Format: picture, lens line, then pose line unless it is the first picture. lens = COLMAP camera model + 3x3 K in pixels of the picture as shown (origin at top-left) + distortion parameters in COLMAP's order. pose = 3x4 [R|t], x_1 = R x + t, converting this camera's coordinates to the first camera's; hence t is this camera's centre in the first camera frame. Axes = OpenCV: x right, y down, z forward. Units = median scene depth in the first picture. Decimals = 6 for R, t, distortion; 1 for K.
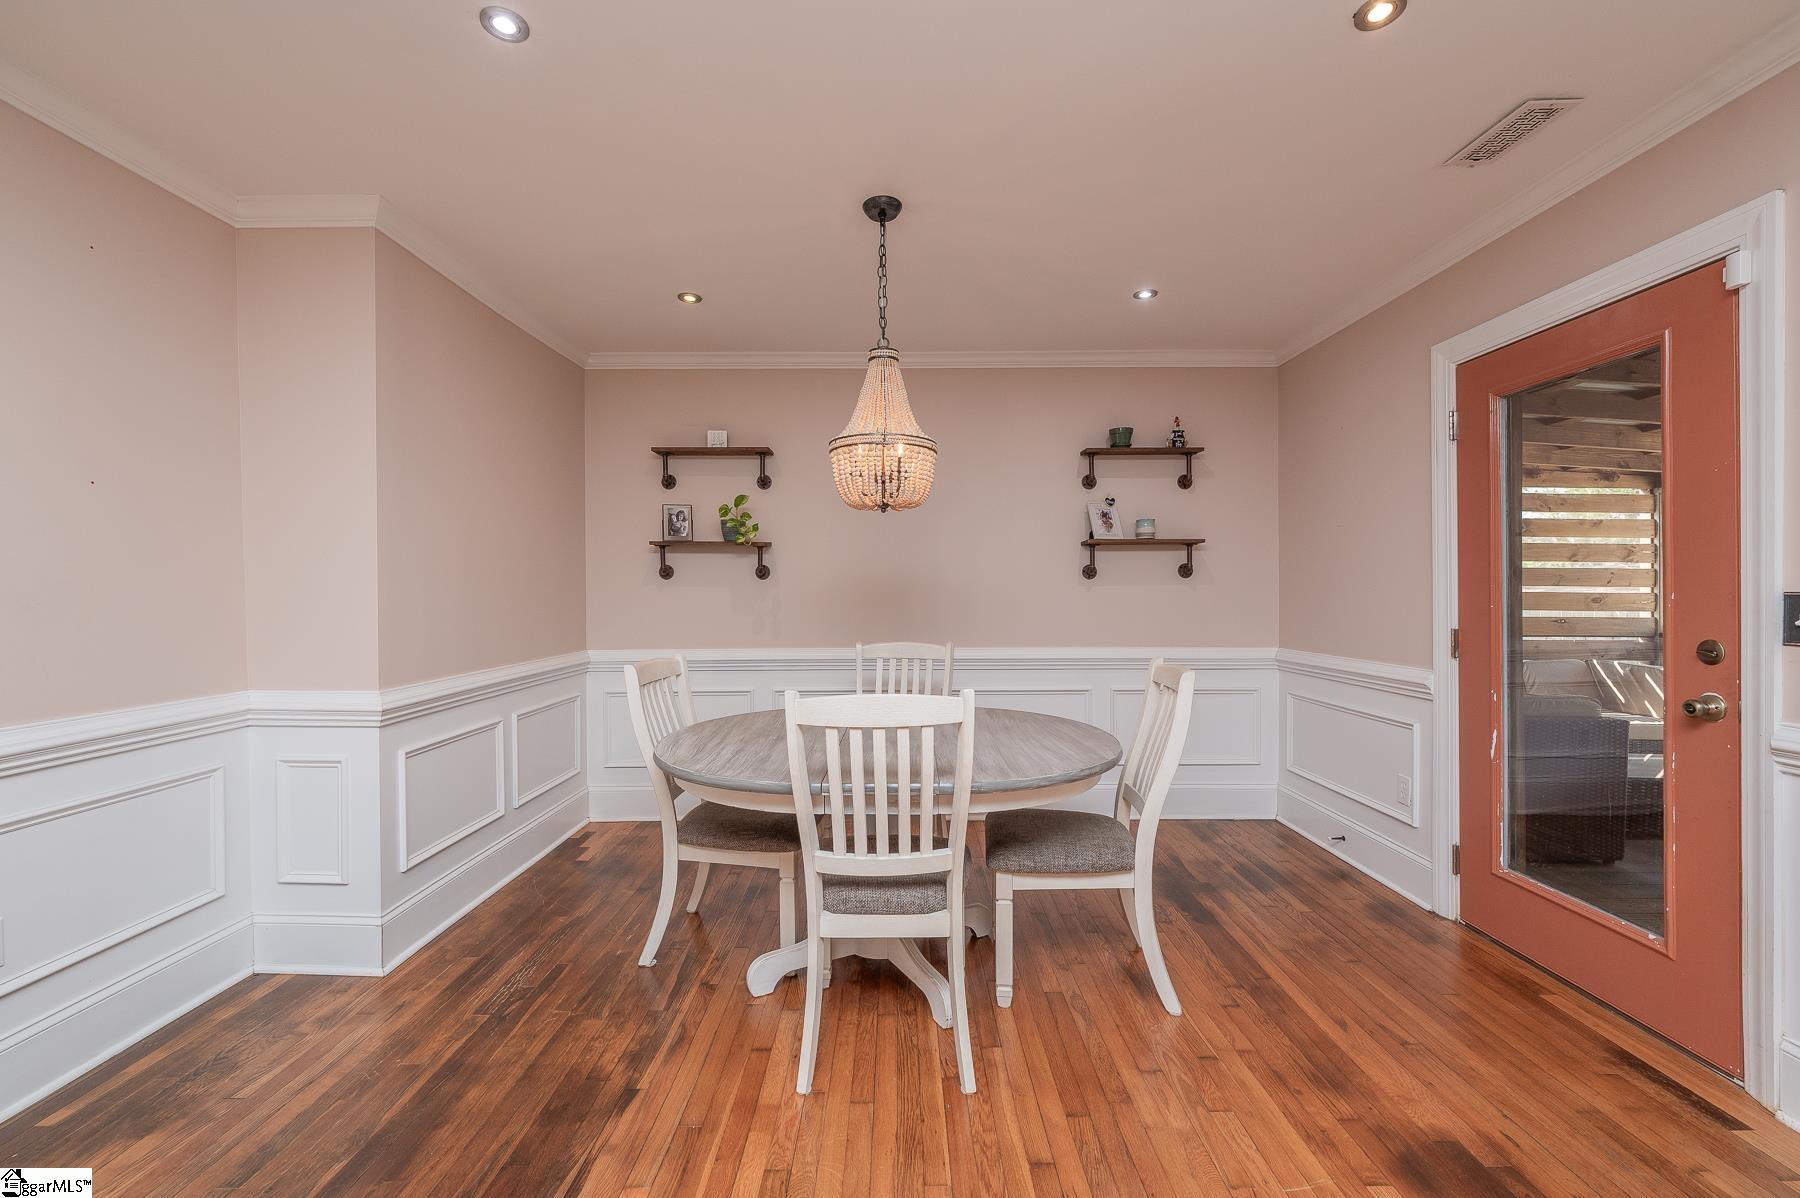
lens RADIAL K [[758.3, 0, 900.0], [0, 758.3, 599.0], [0, 0, 1]] dist [-0.000102, -0.000157]
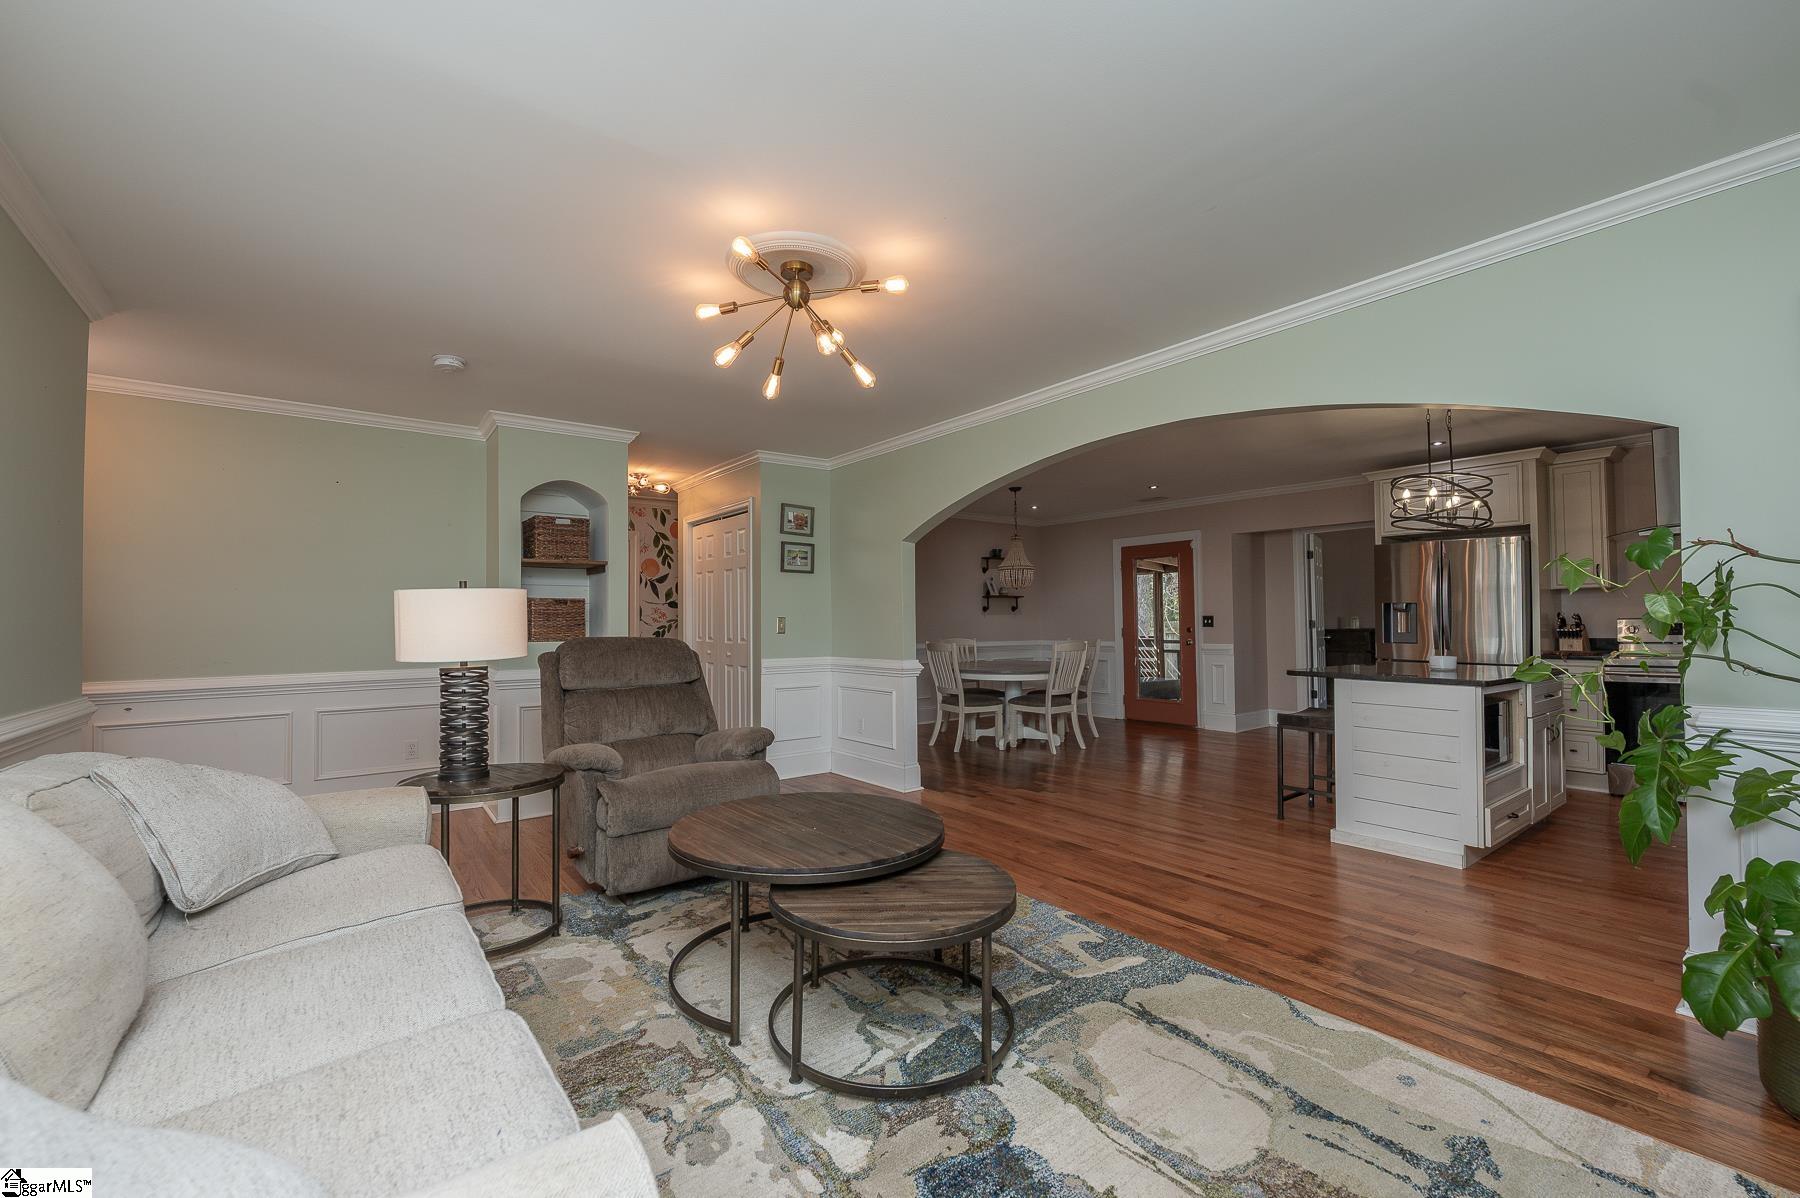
lens RADIAL K [[740.6, 0, 892.4], [0, 740.6, 605.5], [0, 0, 1]] dist [-0.000801, -0.000058]
pose [[0.794164, 0.009004, 0.607637, -2.107803], [0.010648, 0.999531, -0.028727, 0.026058], [-0.607610, 0.029284, 0.793696, -0.983433]]
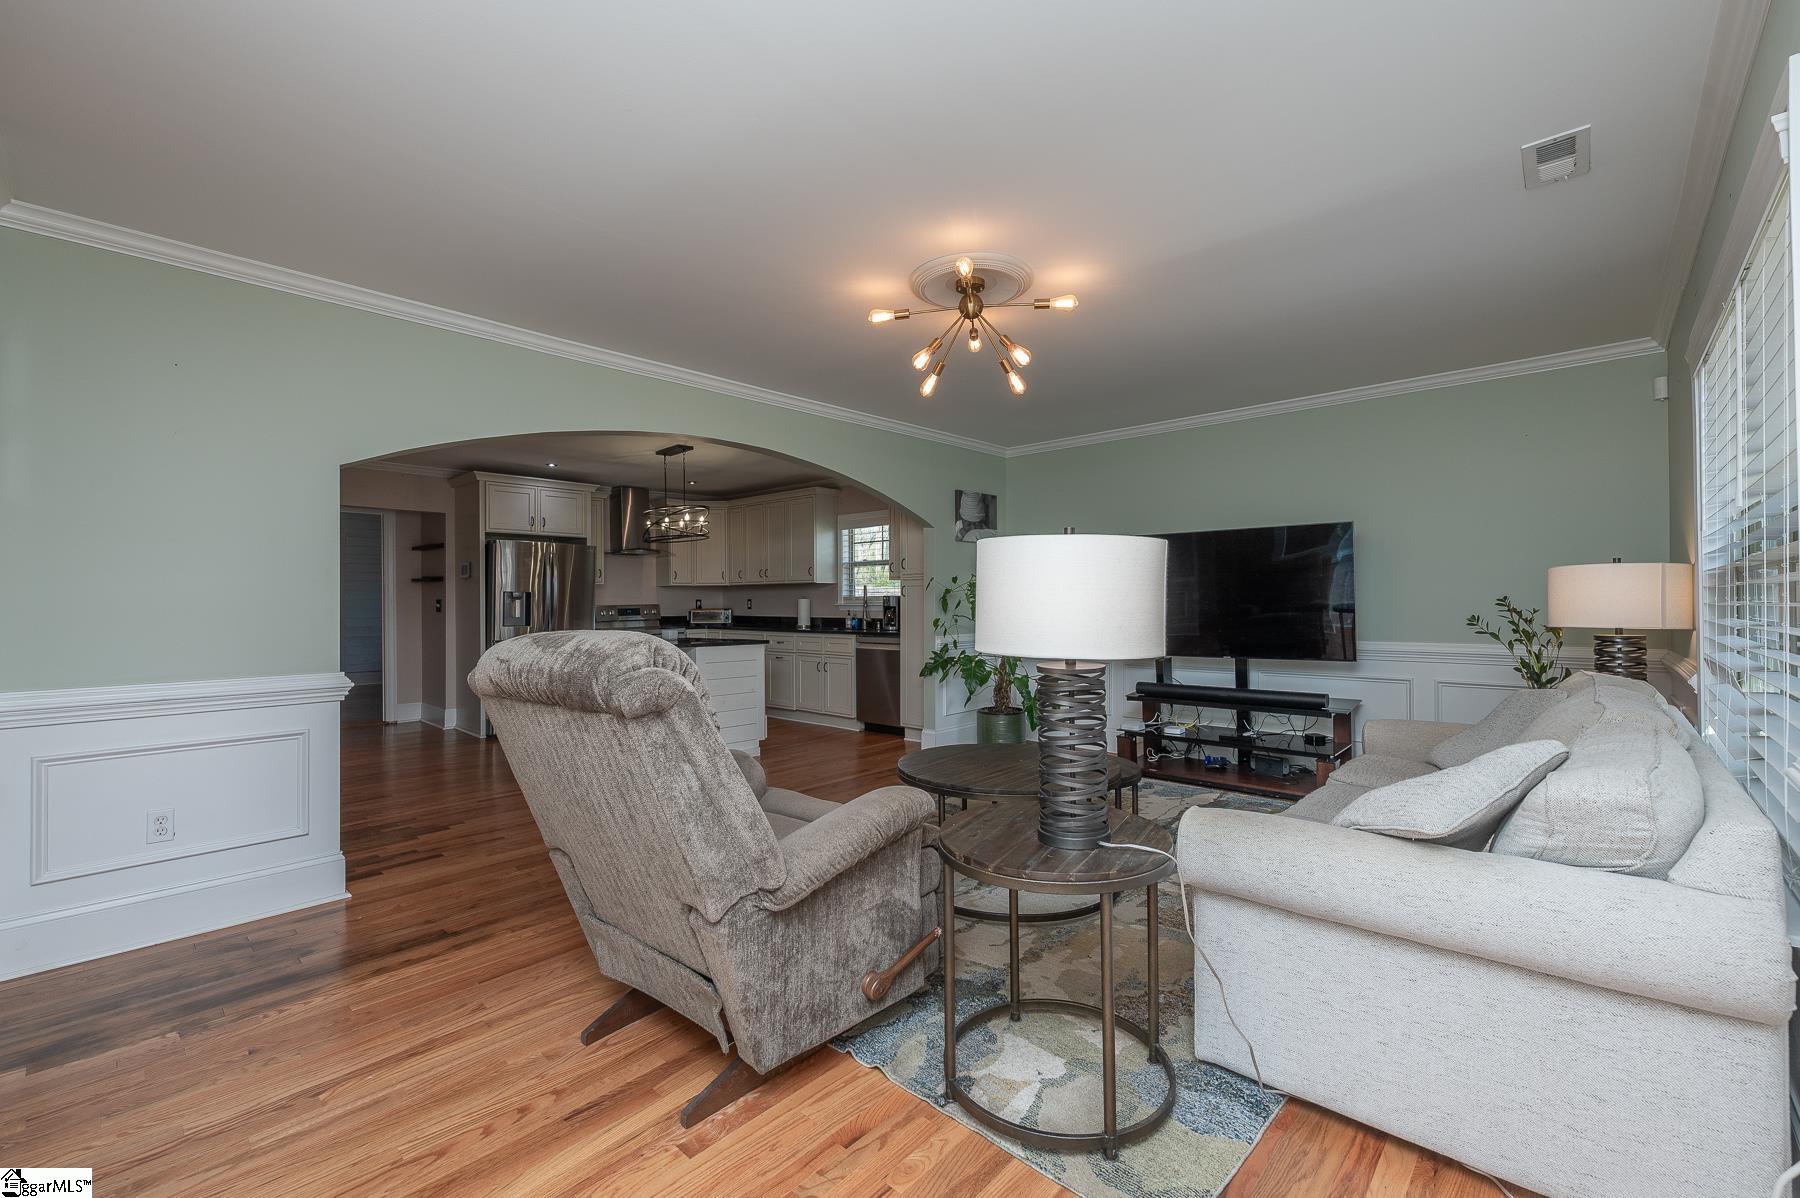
lens RADIAL K [[740.6, 0, 892.4], [0, 740.6, 605.5], [0, 0, 1]] dist [-0.000801, -0.000058]
pose [[-0.730707, 0.005723, 0.682668, -2.275035], [0.016589, 0.999818, 0.009375, 0.011631], [-0.682490, 0.018175, -0.730669, 0.844982]]
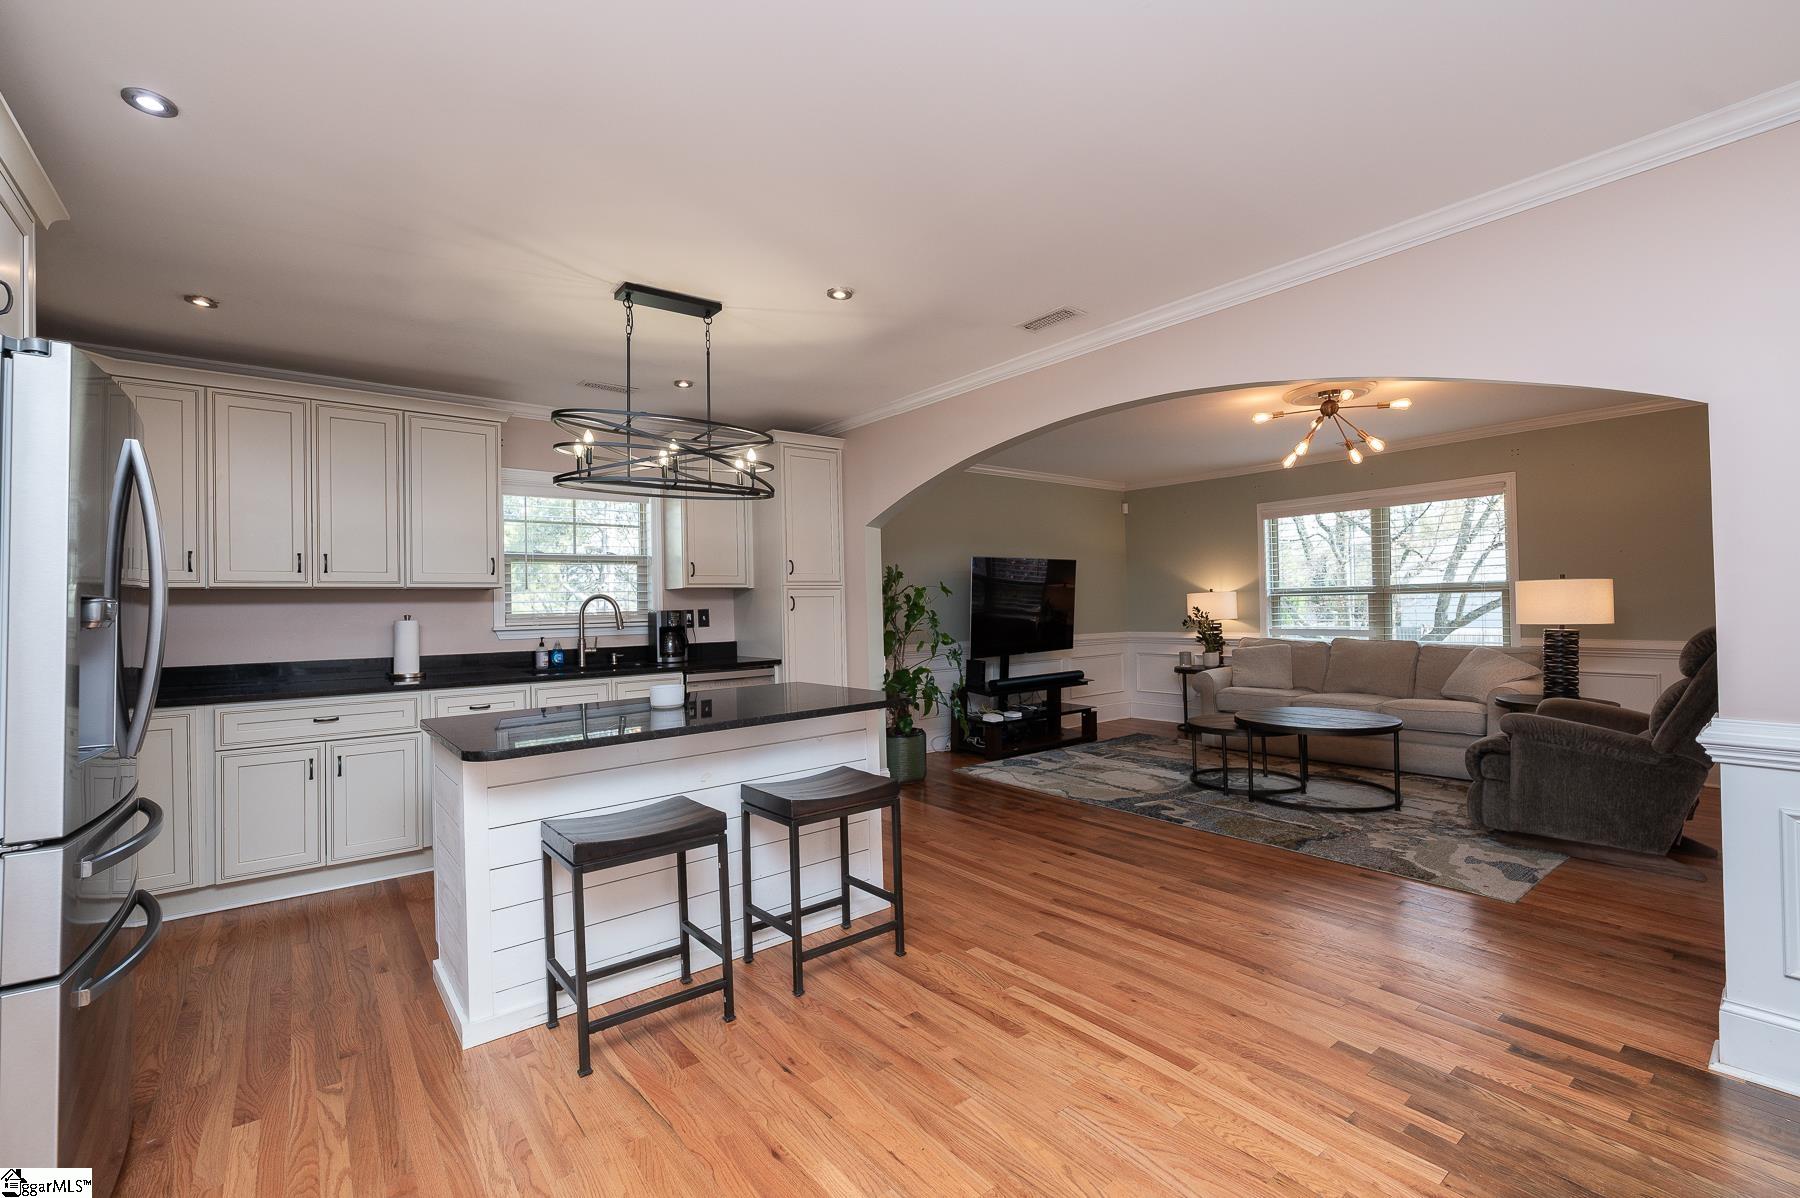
lens RADIAL K [[773.0, 0, 895.1], [0, 773.0, 602.0], [0, 0, 1]] dist [0.000745, -0.000050]
pose [[-0.788120, 0.016323, -0.615305, 0.316177], [0.017502, 0.999838, 0.004106, -0.018980], [0.615273, -0.007533, -0.788278, 0.697878]]
